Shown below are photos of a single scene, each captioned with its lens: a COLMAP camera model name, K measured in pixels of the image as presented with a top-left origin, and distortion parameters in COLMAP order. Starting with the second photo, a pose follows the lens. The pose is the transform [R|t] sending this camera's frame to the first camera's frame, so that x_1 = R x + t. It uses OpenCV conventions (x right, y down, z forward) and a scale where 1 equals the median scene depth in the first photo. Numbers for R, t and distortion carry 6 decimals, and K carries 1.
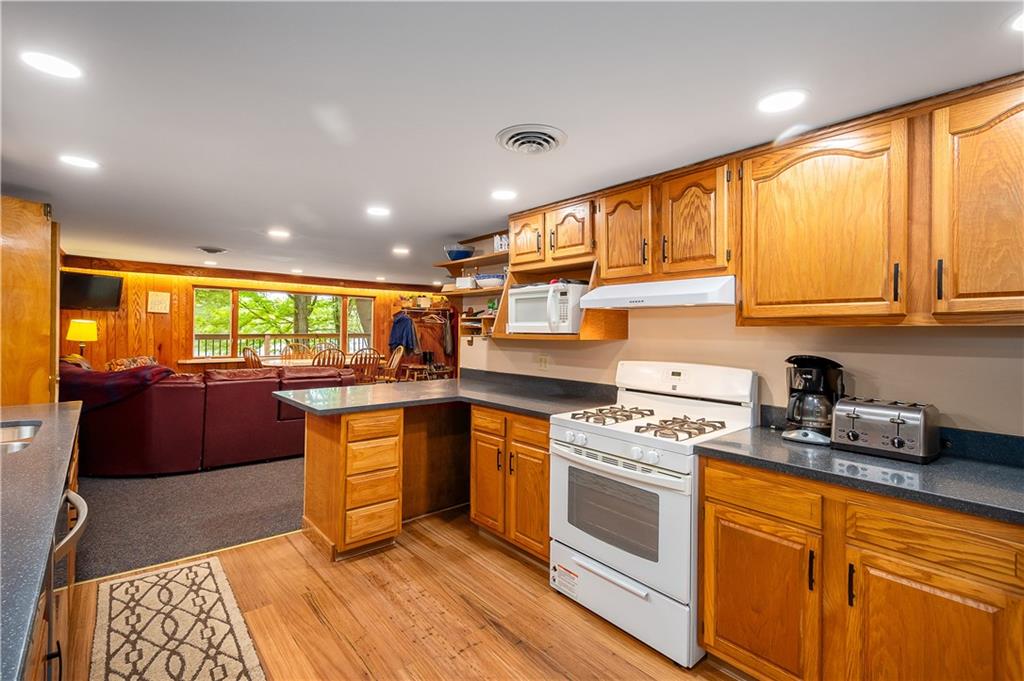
lens RADIAL K [[463.9, 0, 506.1], [0, 463.9, 323.1], [0, 0, 1]] dist [0.003016, -0.000272]
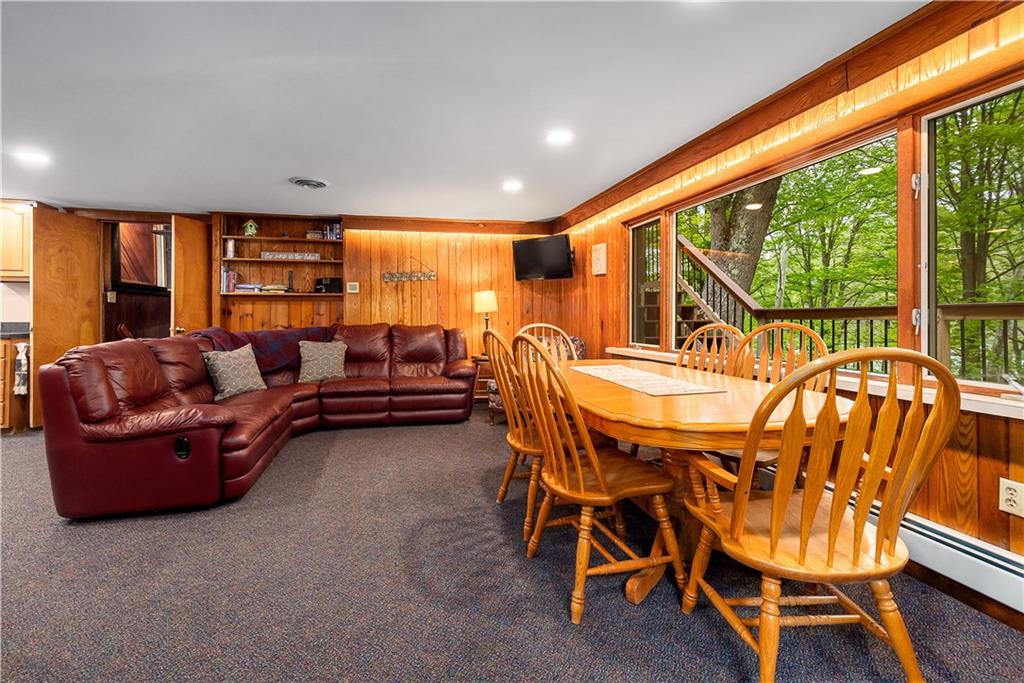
lens RADIAL K [[463.9, 0, 506.1], [0, 463.9, 324.1], [0, 0, 1]] dist [0.003016, -0.000272]
pose [[-0.443931, -0.000681, -0.896061, -0.210327], [0.006334, 0.999972, -0.003898, 0.146694], [0.896039, -0.007406, -0.443914, 3.317135]]
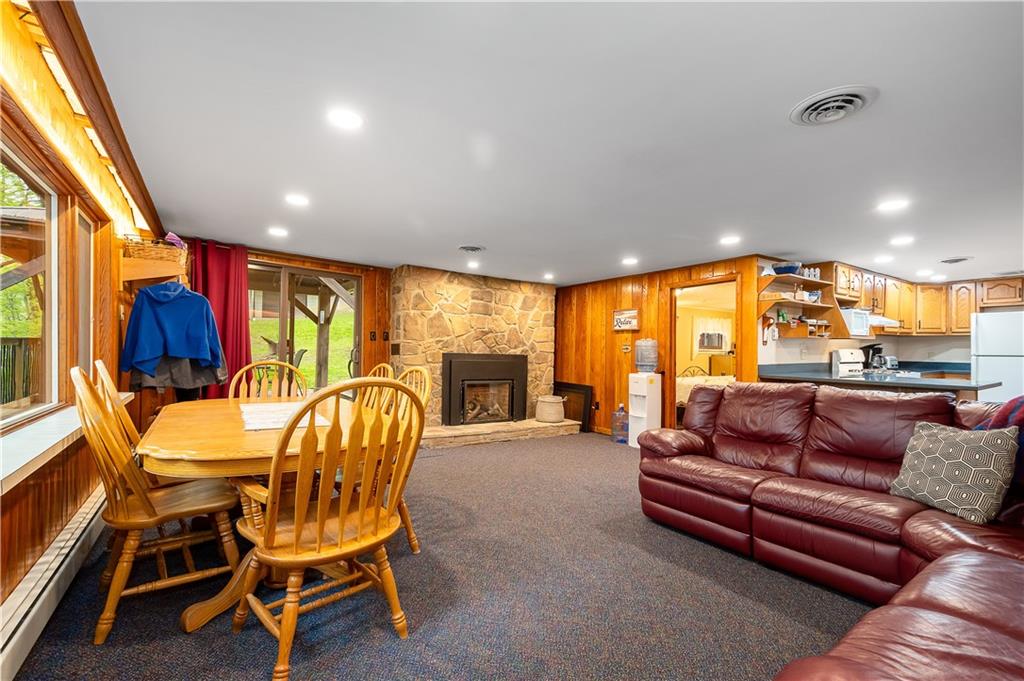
lens RADIAL K [[448.5, 0, 513.6], [0, 448.5, 344.5], [0, 0, 1]] dist [0.002960, -0.000677]
pose [[0.098874, -0.008144, 0.995067, -2.113089], [-0.025168, 0.999626, 0.010682, 0.082662], [-0.994782, -0.026100, 0.098632, 2.507899]]
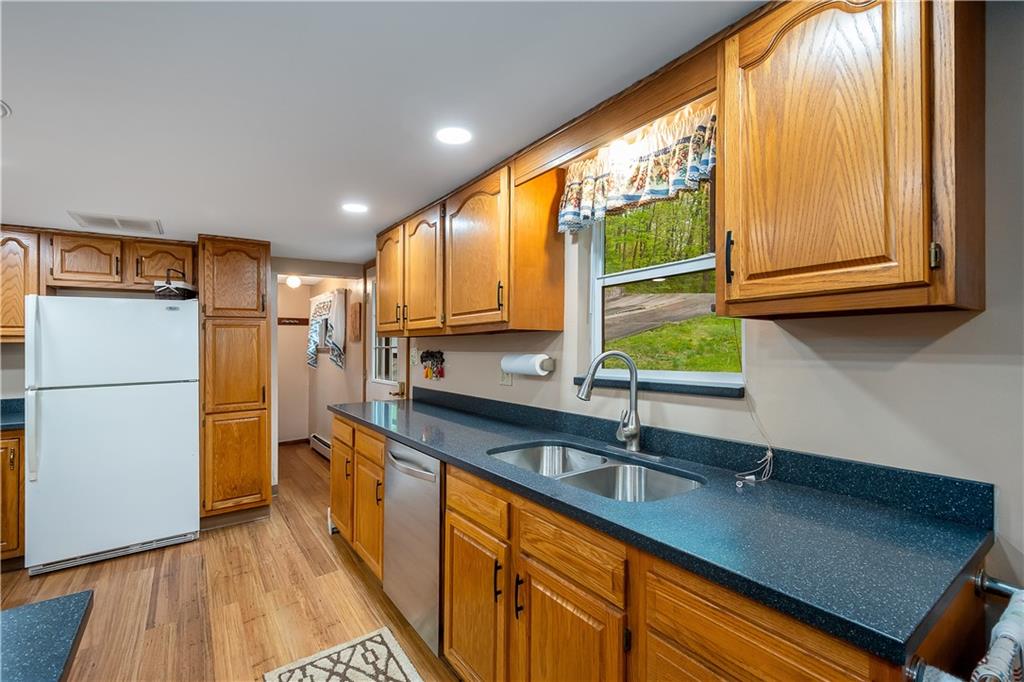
lens RADIAL K [[445.8, 0, 499.8], [0, 445.8, 345.3], [0, 0, 1]] dist [0.000111, -0.000105]
pose [[-0.995365, -0.001278, 0.096158, -0.728509], [-0.002448, 0.999924, -0.012051, 0.012047], [-0.096135, -0.012231, -0.995293, 1.282783]]
